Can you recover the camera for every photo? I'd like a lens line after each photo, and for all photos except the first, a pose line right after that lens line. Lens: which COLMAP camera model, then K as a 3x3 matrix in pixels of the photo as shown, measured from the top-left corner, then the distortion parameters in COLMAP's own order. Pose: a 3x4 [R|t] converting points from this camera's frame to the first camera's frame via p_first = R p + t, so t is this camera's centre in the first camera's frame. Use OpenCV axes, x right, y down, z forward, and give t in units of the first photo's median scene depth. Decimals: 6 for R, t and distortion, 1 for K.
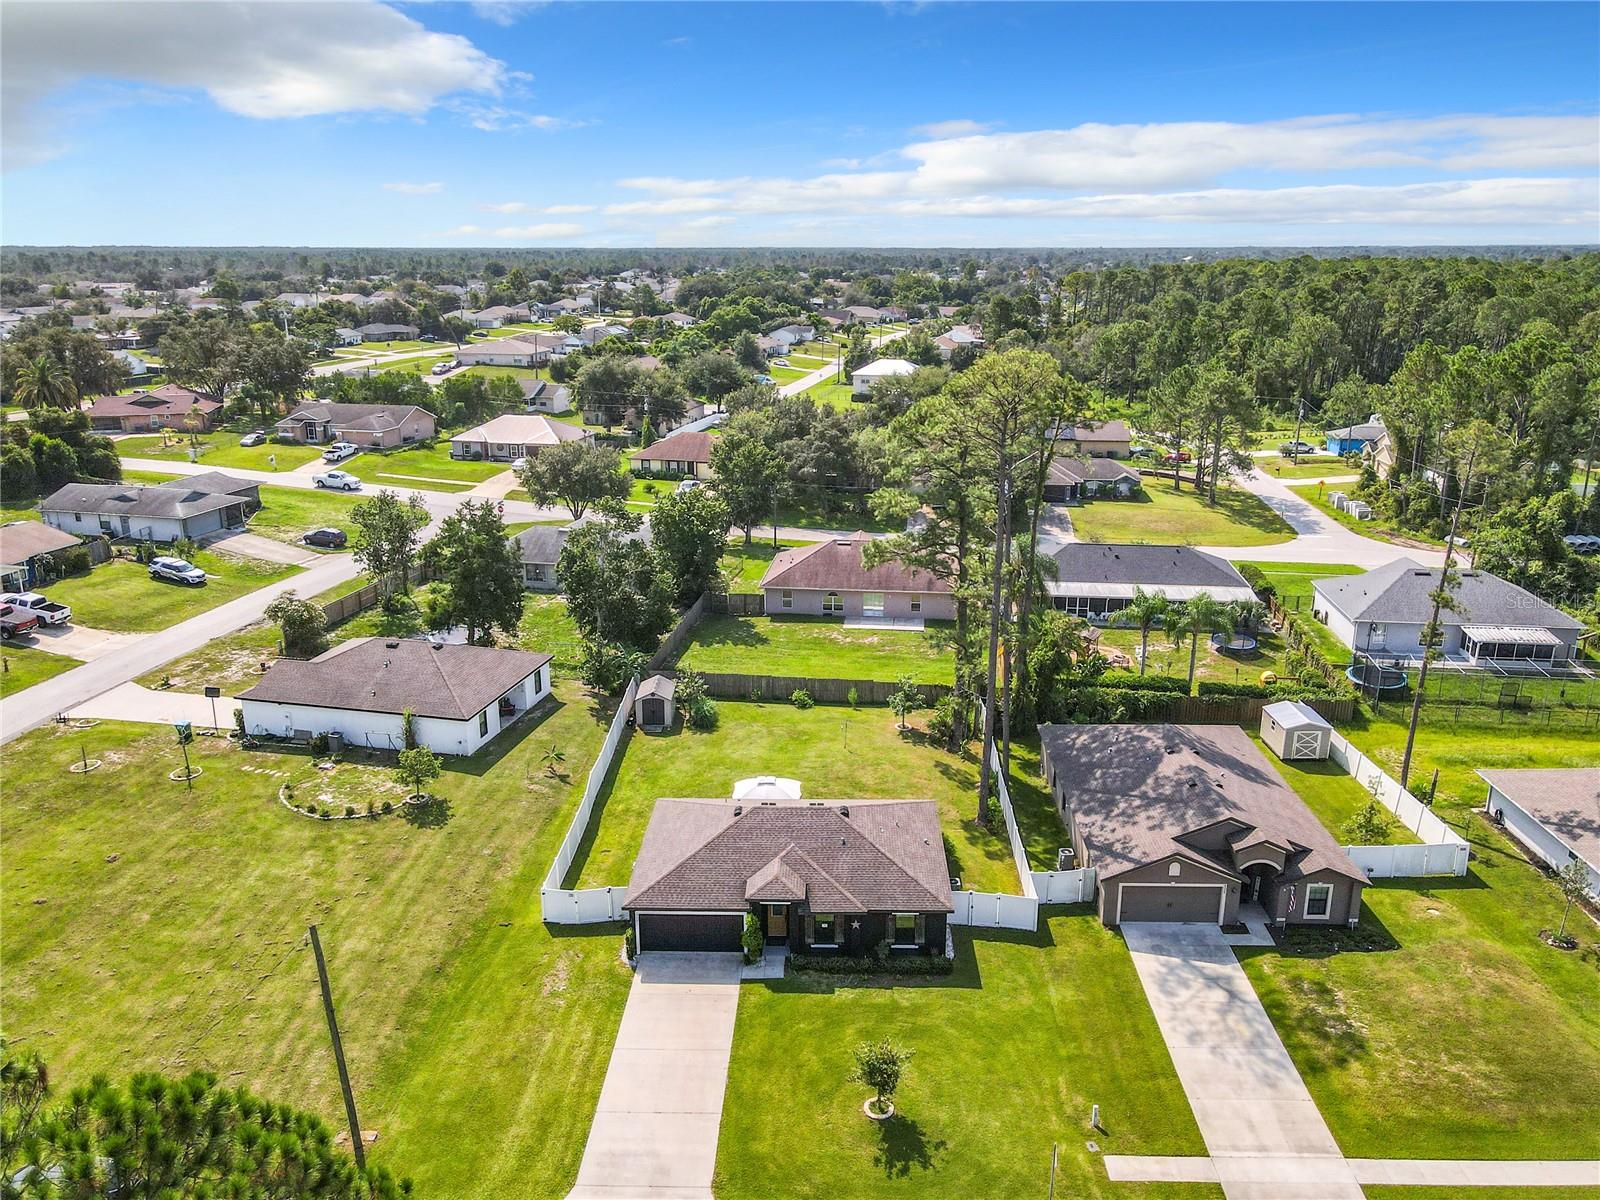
lens RADIAL K [[1201.0, 0, 817.4], [0, 1201.0, 588.1], [0, 0, 1]] dist [0.008457, 0.010406]
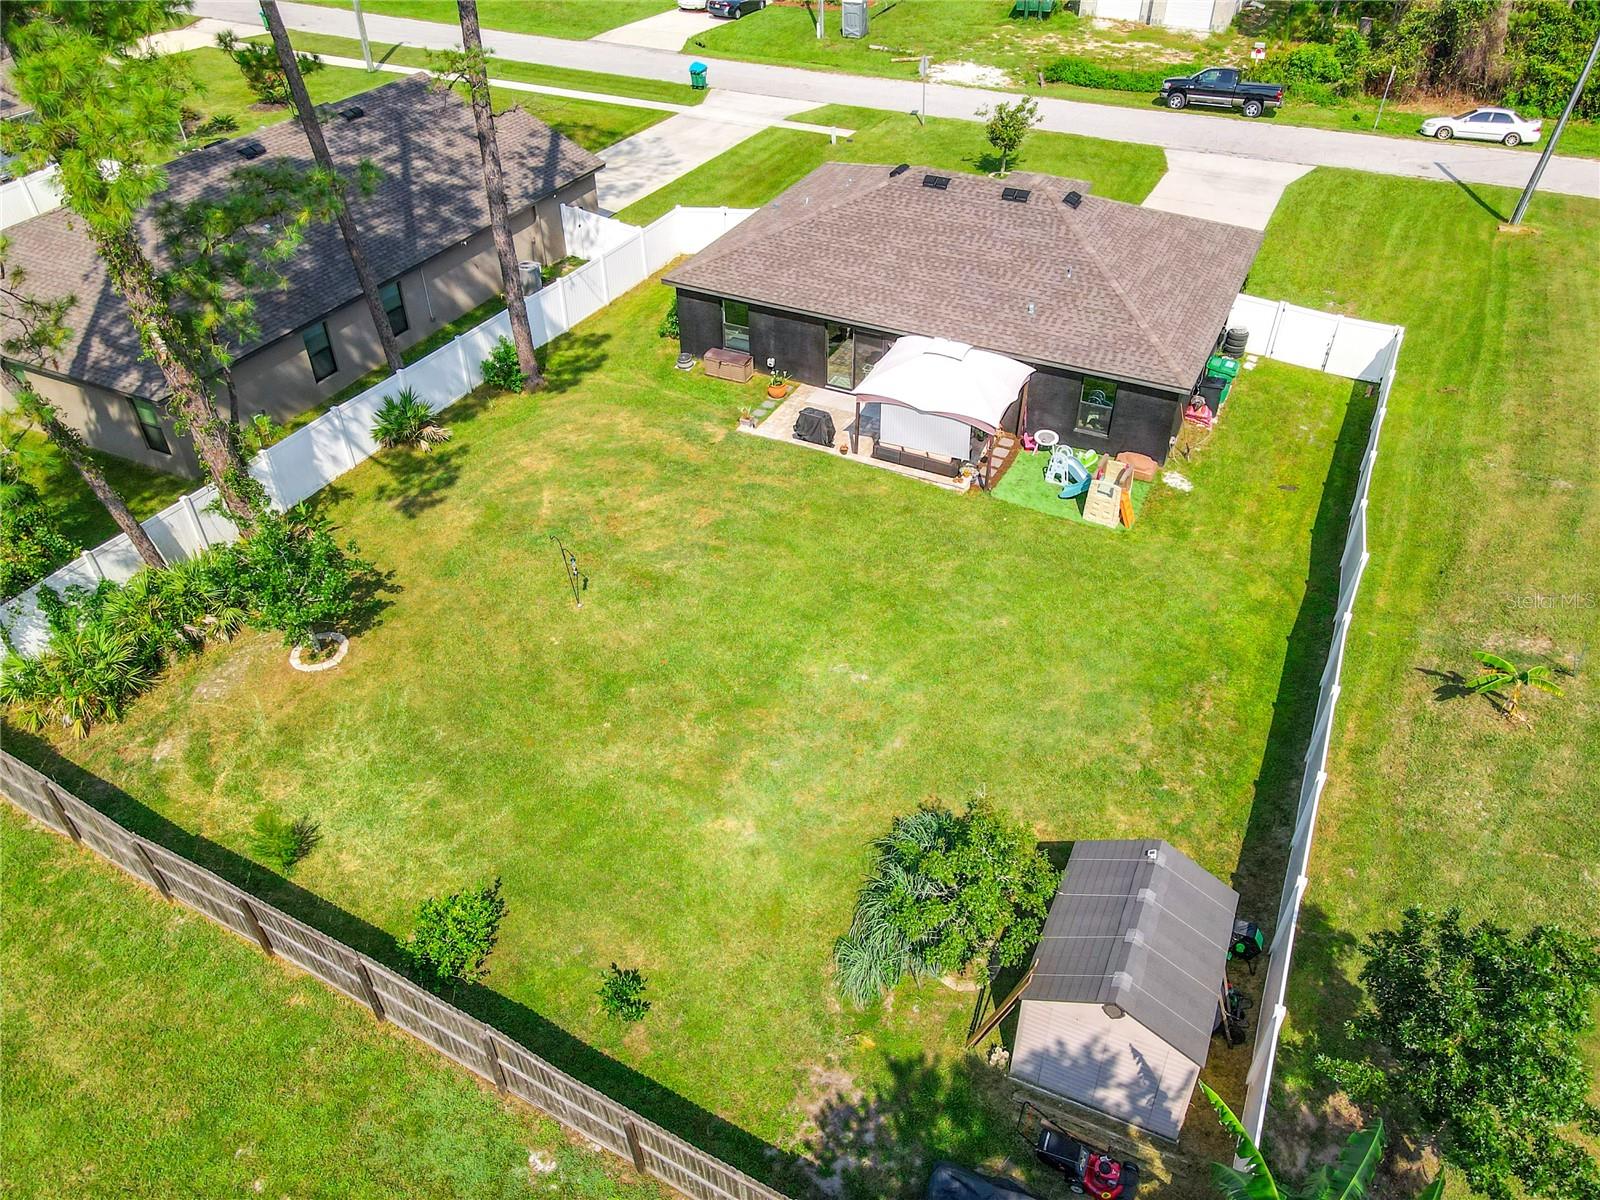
lens RADIAL K [[1186.5, 0, 816.8], [0, 1186.5, 591.7], [0, 0, 1]] dist [-0.003126, 0.044601]
pose [[-0.910975, -0.257246, 0.322413, -0.176444], [0.108370, 0.604936, 0.788865, -0.151897], [-0.397971, 0.753576, -0.523204, 1.416482]]
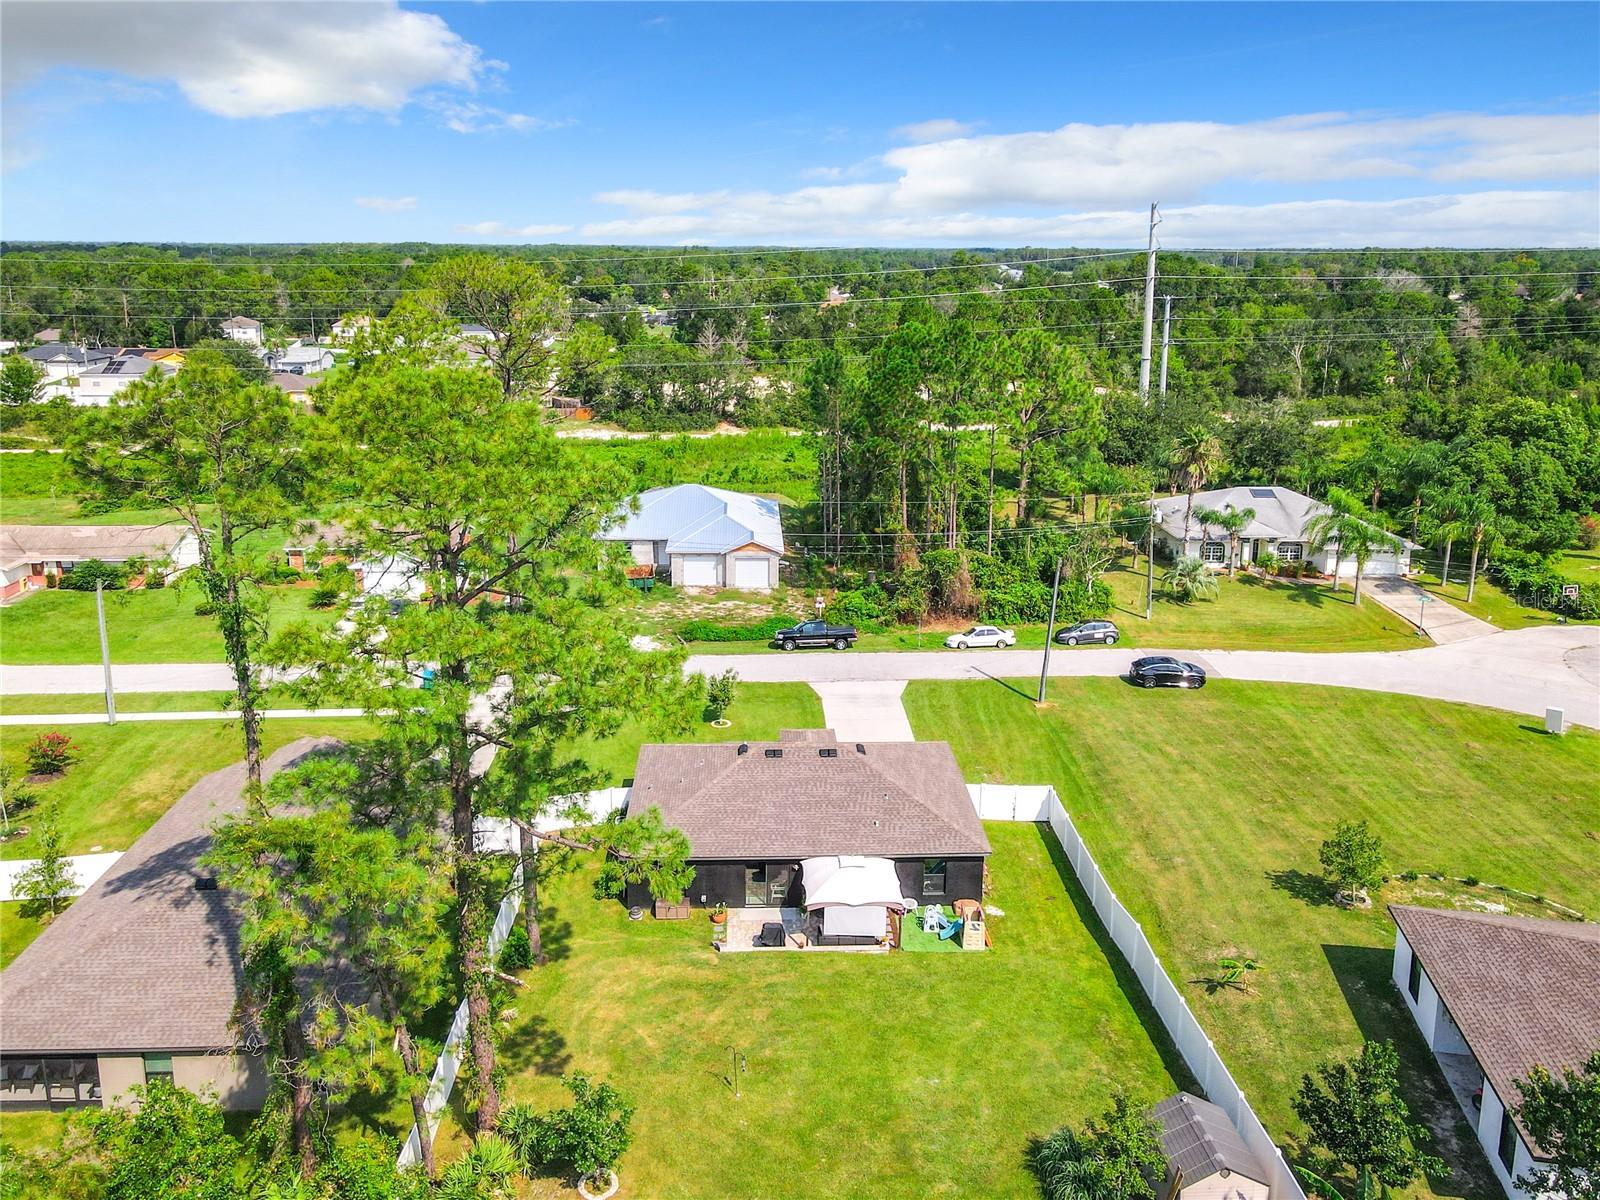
lens RADIAL K [[1215.6, 0, 779.7], [0, 1215.6, 504.5], [0, 0, 1]] dist [0.006999, 0.004432]
pose [[-0.998992, 0.007663, -0.044224, 0.032092], [-0.013997, 0.882995, 0.469174, -0.388001], [0.042645, 0.469320, -0.881998, 1.642312]]
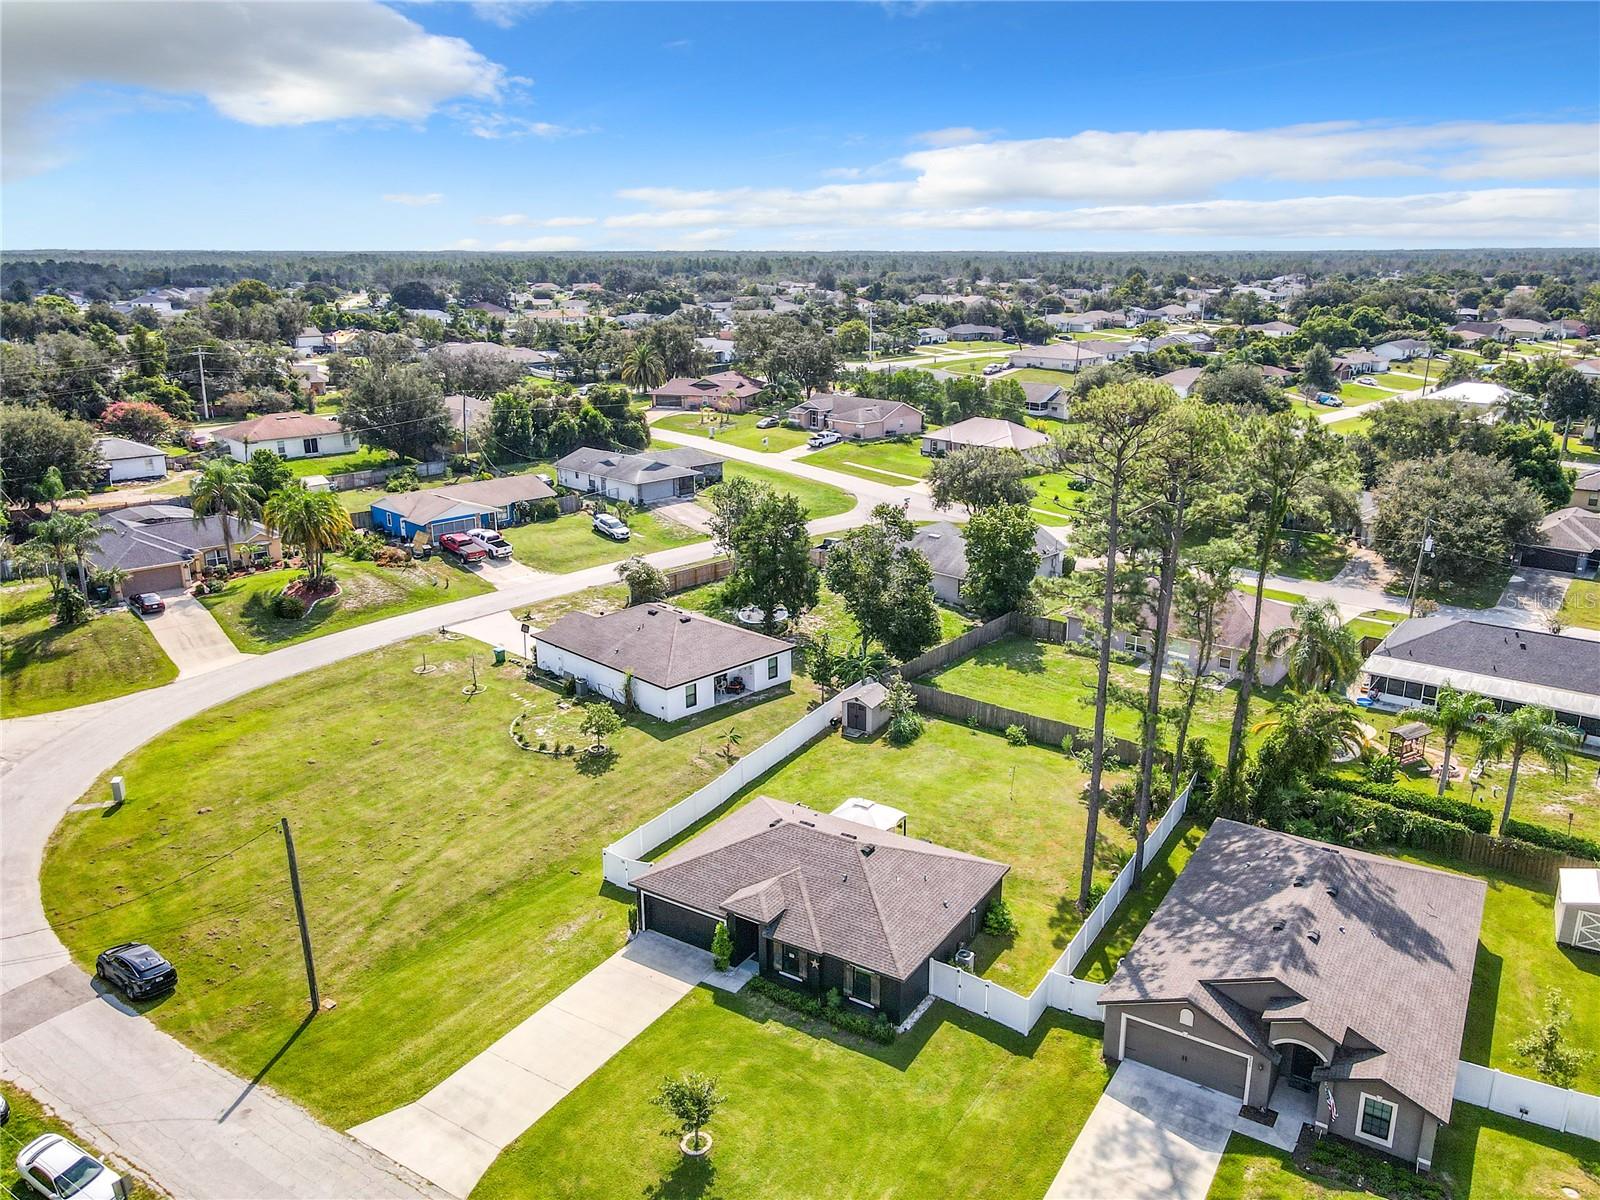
lens RADIAL K [[1186.5, 0, 816.8], [0, 1186.5, 591.7], [0, 0, 1]] dist [-0.003126, 0.044601]
pose [[0.857049, 0.143359, -0.494890, 0.407132], [-0.141699, 0.989056, 0.041114, -0.048681], [0.495367, 0.034888, 0.867983, 0.143143]]
